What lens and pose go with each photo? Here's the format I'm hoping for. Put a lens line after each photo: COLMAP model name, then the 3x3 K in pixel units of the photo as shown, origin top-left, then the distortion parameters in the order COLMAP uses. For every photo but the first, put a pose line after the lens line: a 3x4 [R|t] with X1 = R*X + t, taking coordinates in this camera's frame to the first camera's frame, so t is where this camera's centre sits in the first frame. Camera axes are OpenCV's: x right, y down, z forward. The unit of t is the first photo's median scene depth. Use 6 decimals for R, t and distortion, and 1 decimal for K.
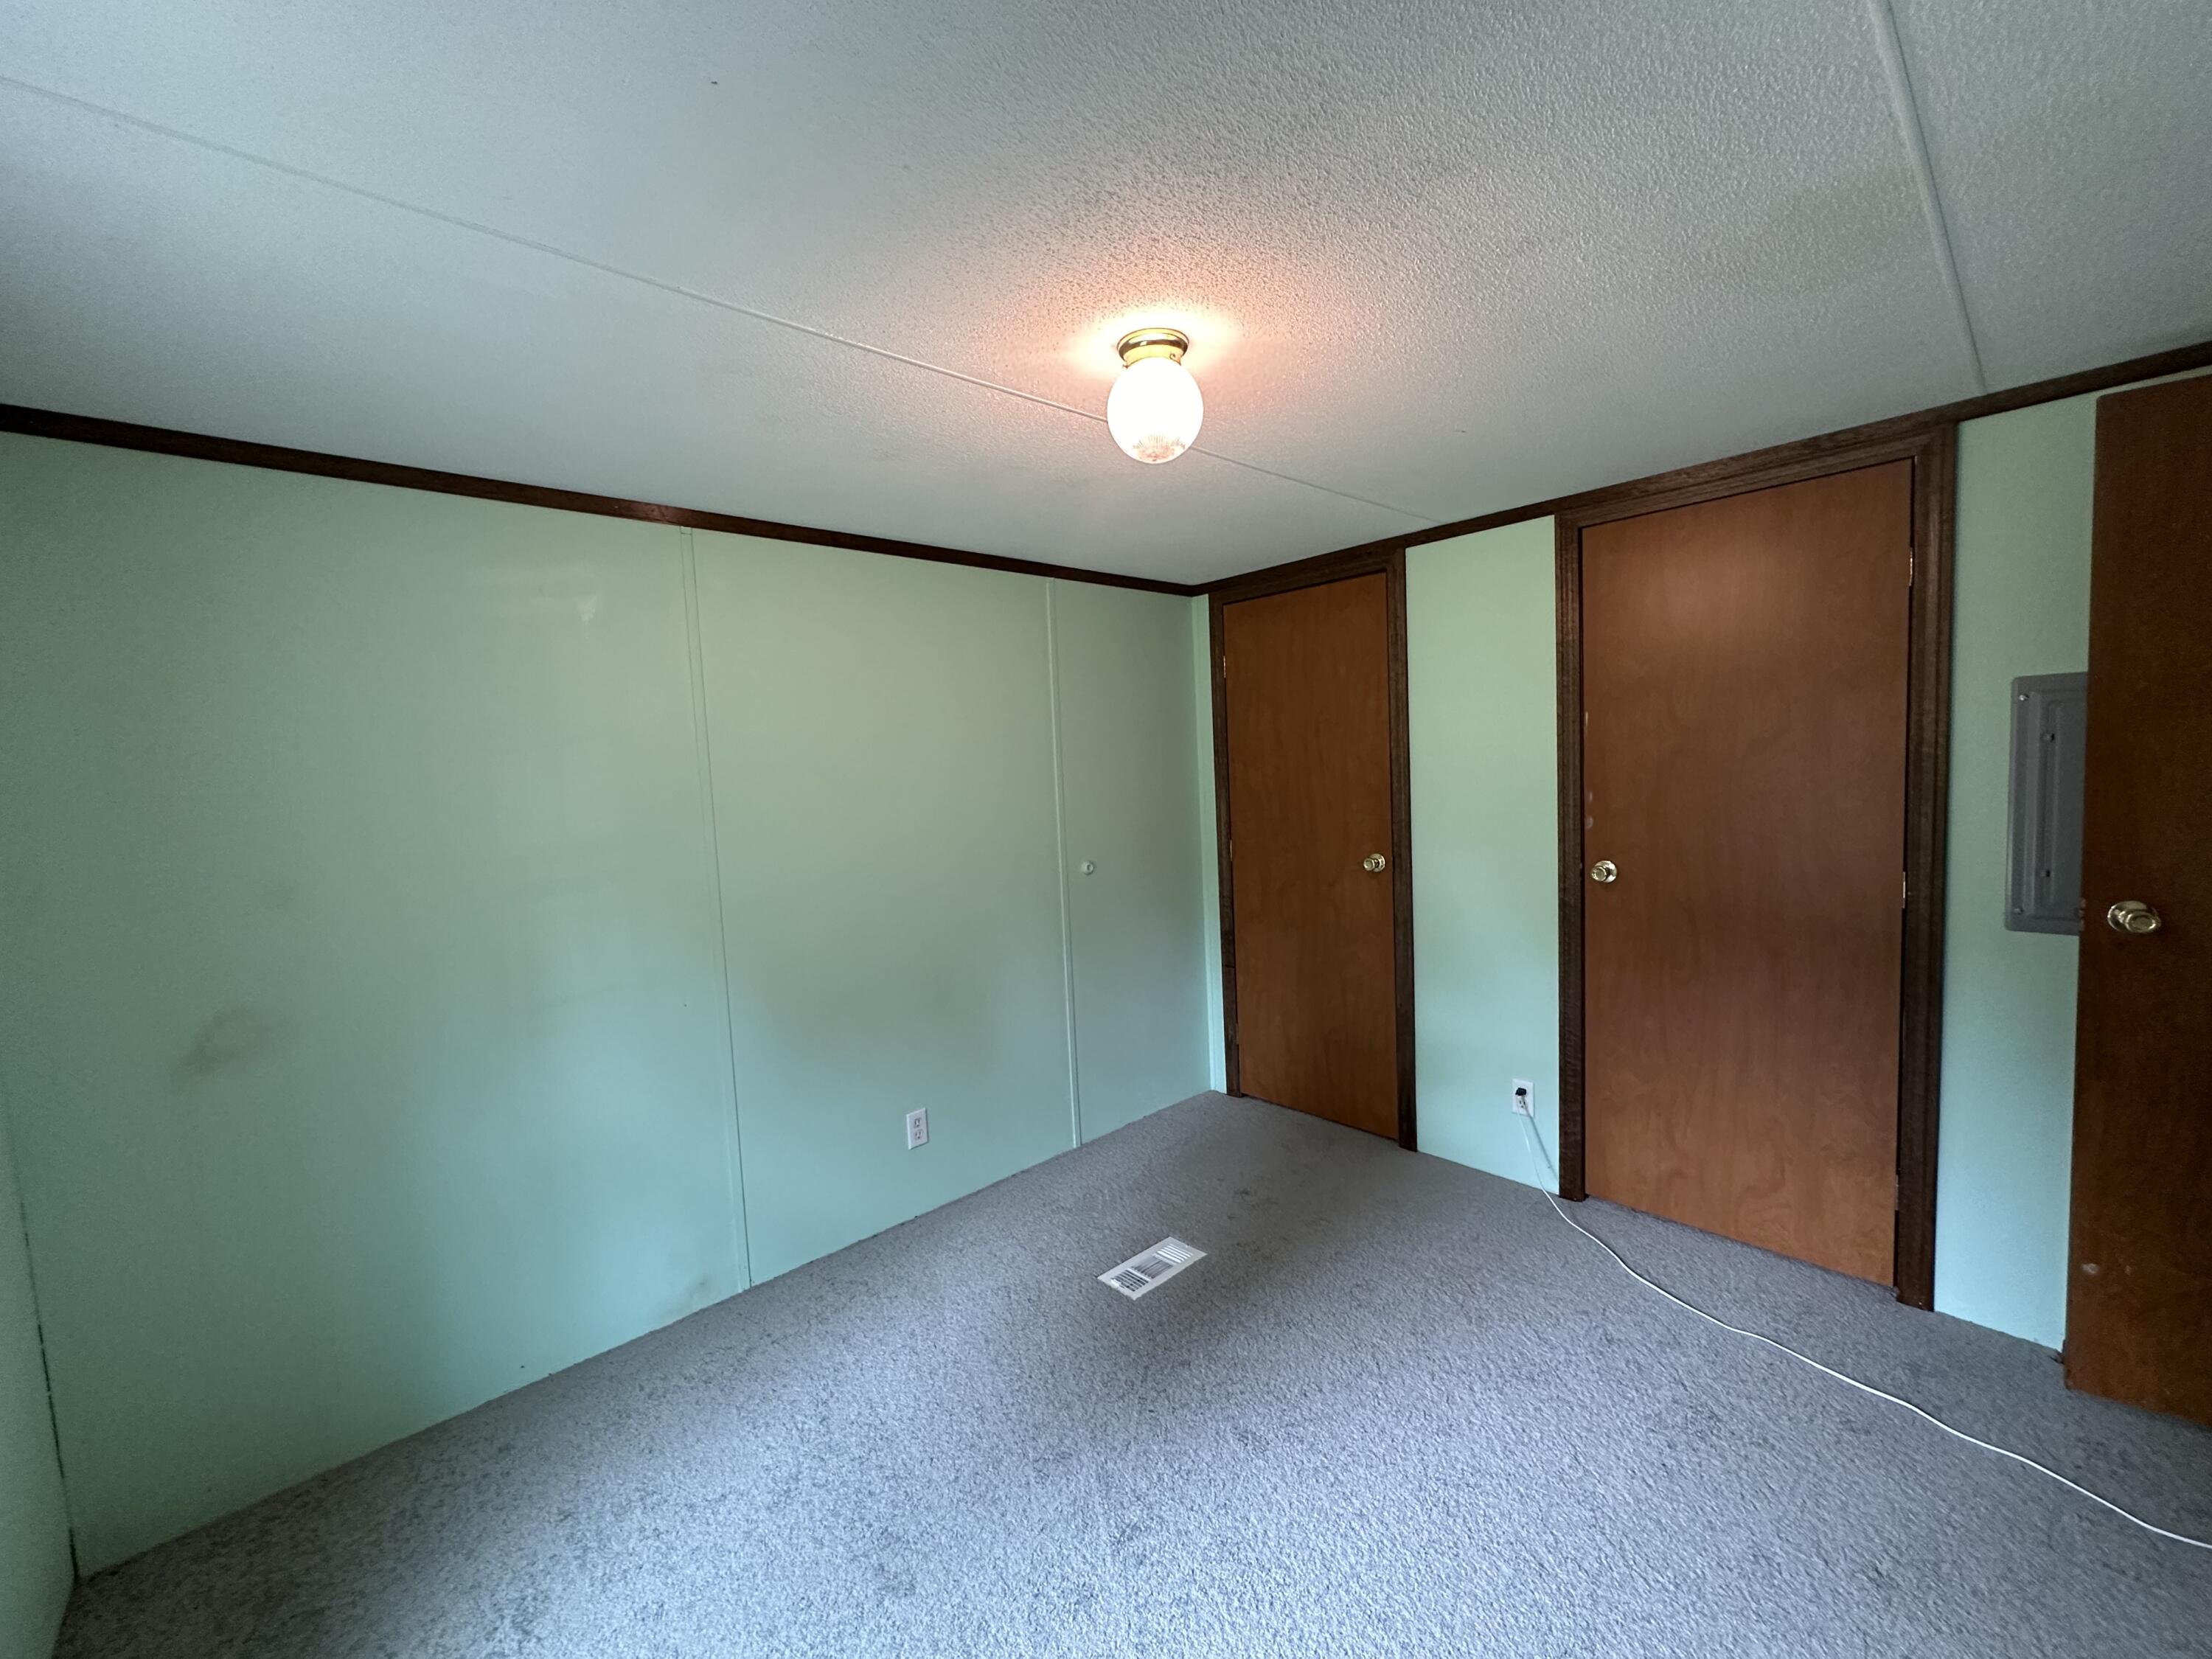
lens RADIAL K [[895.3, 0, 1106.2], [0, 895.3, 828.9], [0, 0, 1]] dist [-0.000169, -0.000186]
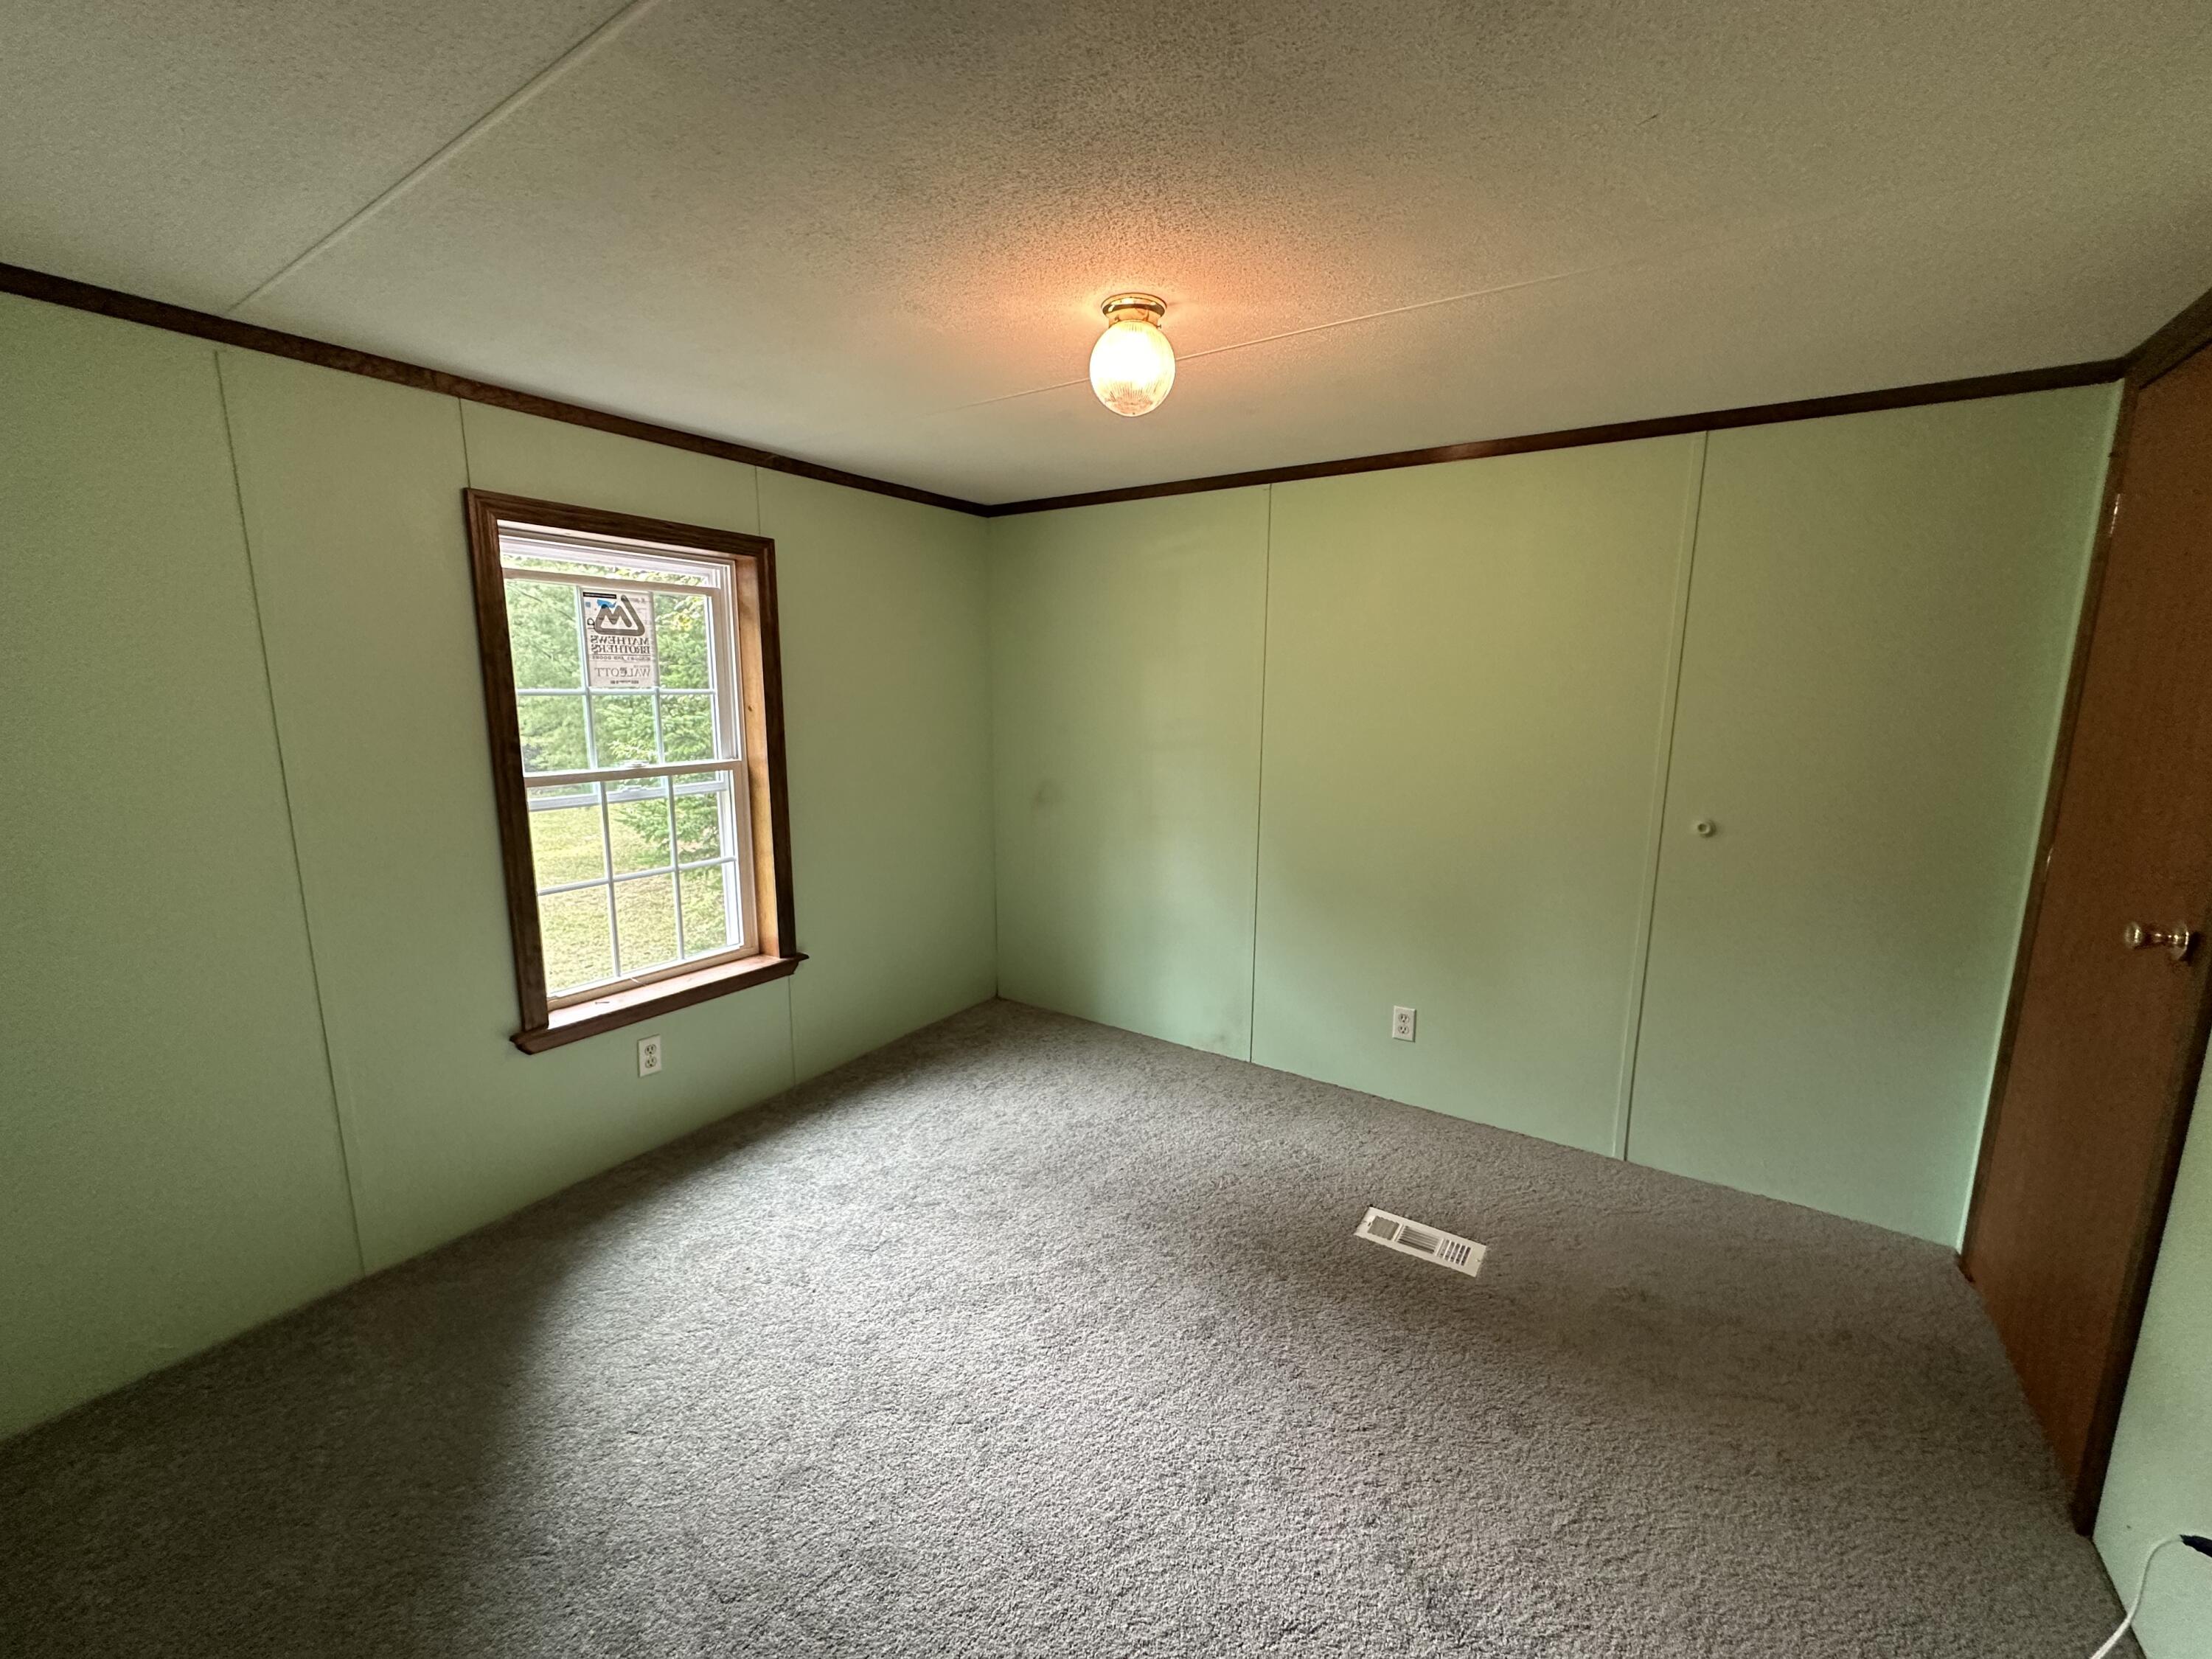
lens RADIAL K [[895.3, 0, 1101.2], [0, 895.3, 832.7], [0, 0, 1]] dist [-0.000169, -0.000186]
pose [[0.228465, 0.215627, -0.949373, 0.756102], [-0.089251, 0.975696, 0.200127, -0.075426], [0.969452, 0.039011, 0.242157, 0.438416]]
